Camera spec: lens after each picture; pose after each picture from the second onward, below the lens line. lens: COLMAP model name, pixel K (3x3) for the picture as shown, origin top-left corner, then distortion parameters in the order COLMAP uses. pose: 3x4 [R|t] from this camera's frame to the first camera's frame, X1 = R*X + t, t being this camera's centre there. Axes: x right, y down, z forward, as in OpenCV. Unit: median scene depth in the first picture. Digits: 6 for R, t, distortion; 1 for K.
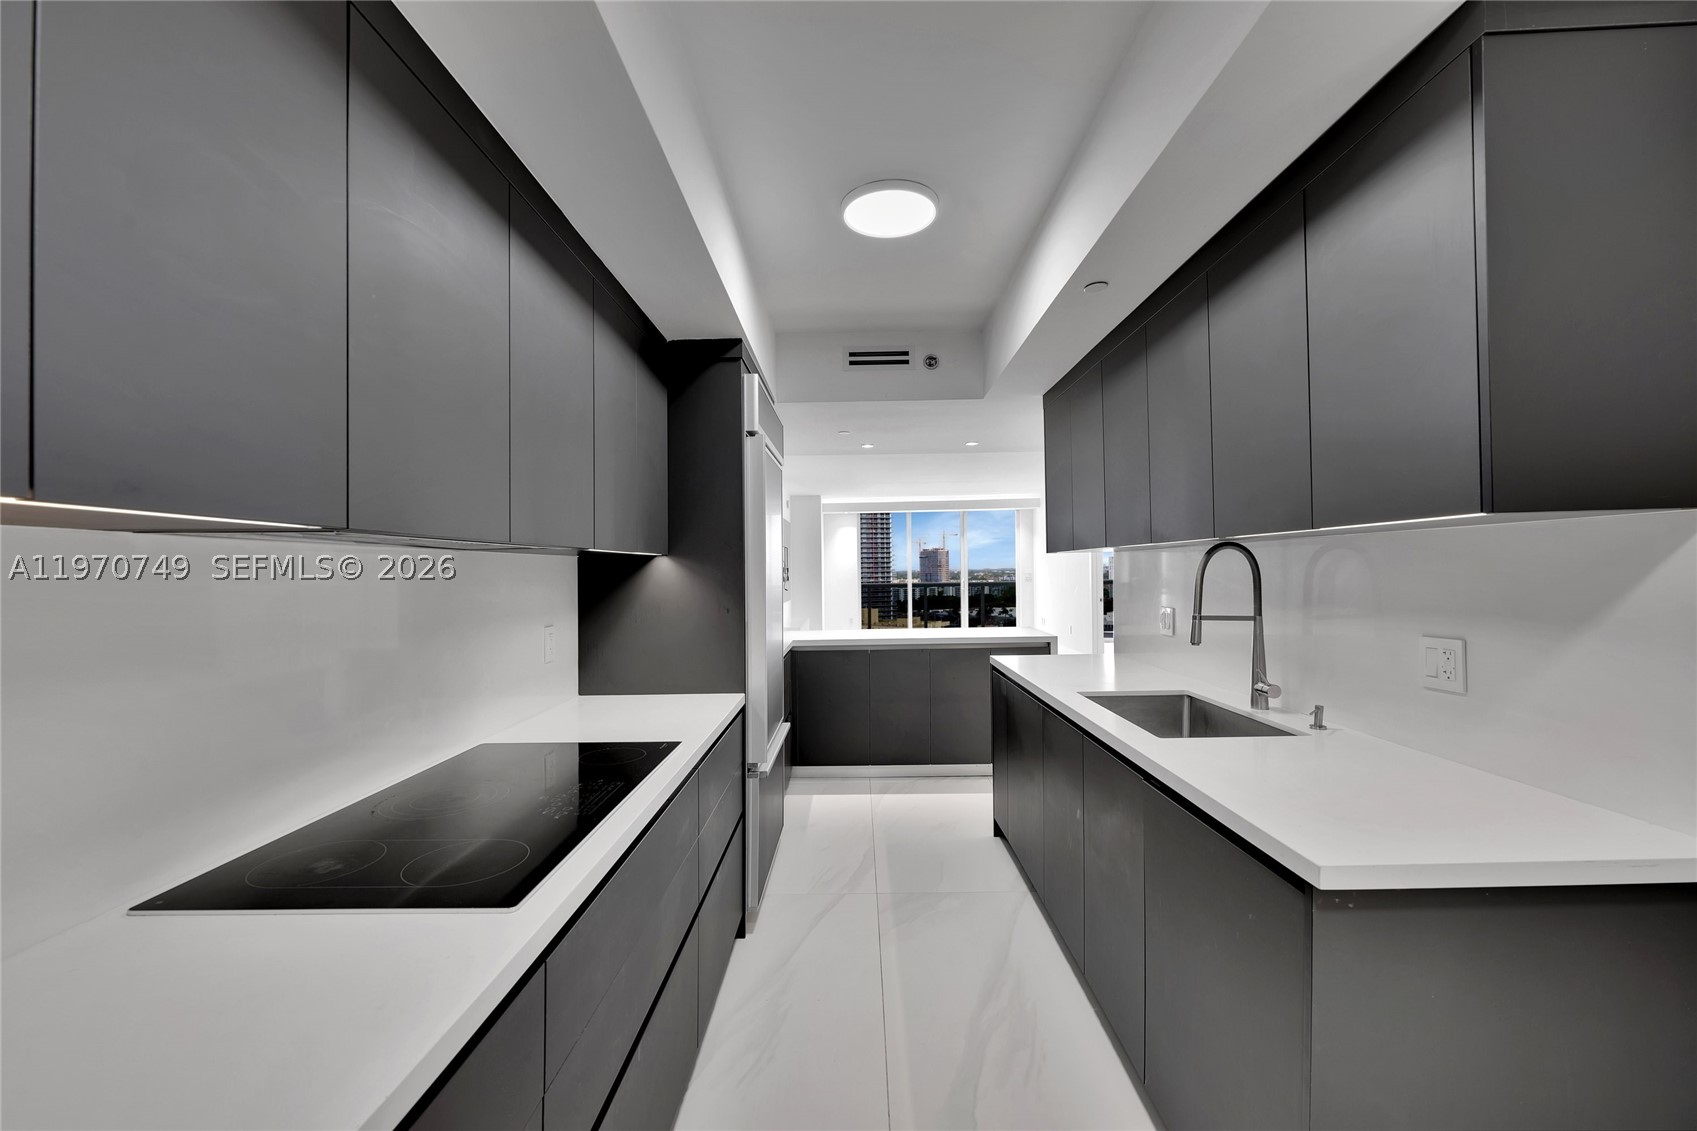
lens RADIAL K [[710.3, 0, 842.2], [0, 710.3, 564.6], [0, 0, 1]] dist [-0.005046, -0.000425]
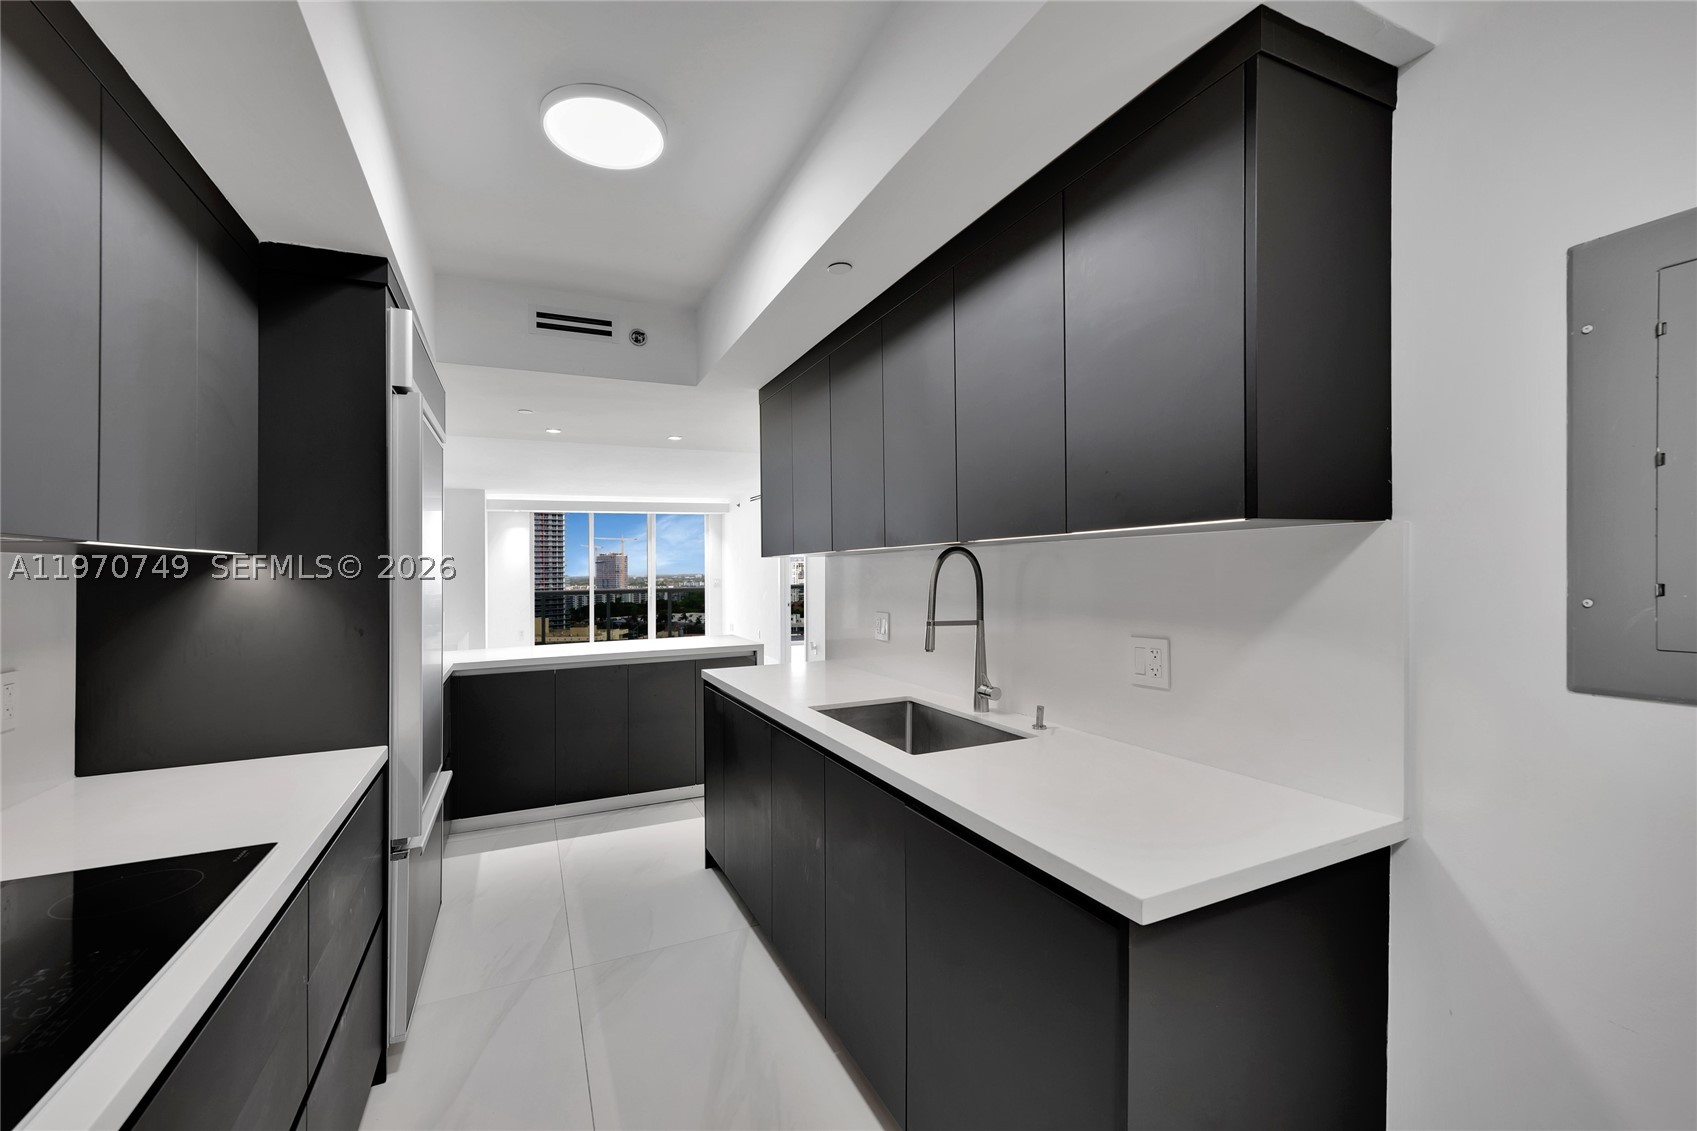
lens RADIAL K [[710.3, 0, 839.9], [0, 710.3, 564.9], [0, 0, 1]] dist [-0.005046, -0.000425]
pose [[0.904687, 0.006764, 0.426022, -0.028192], [-0.003460, 0.999958, -0.008530, 0.002237], [-0.426062, 0.006243, 0.904672, 0.143771]]
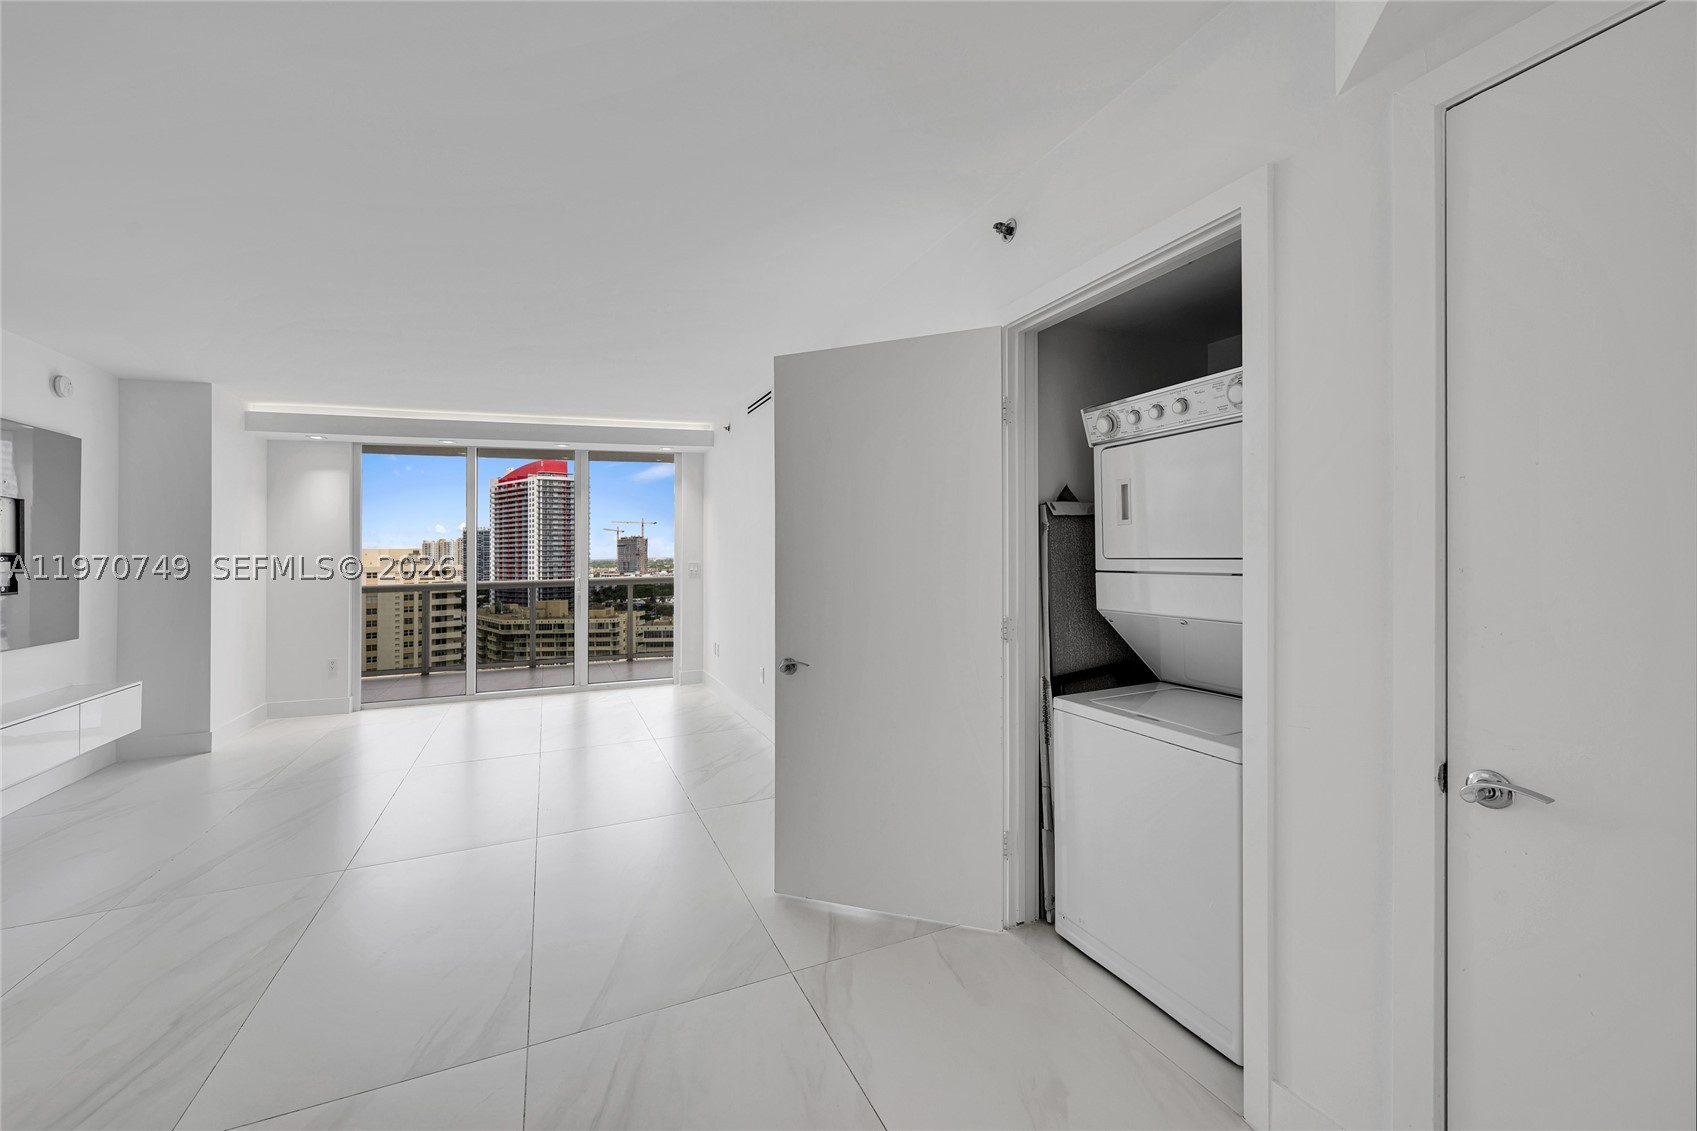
lens RADIAL K [[710.3, 0, 844.4], [0, 710.3, 557.6], [0, 0, 1]] dist [-0.005046, -0.000425]
pose [[0.911869, 0.007456, 0.410415, 0.657816], [-0.010169, 0.999938, 0.004429, 0.016895], [-0.410356, -0.008212, 0.911888, 2.051766]]
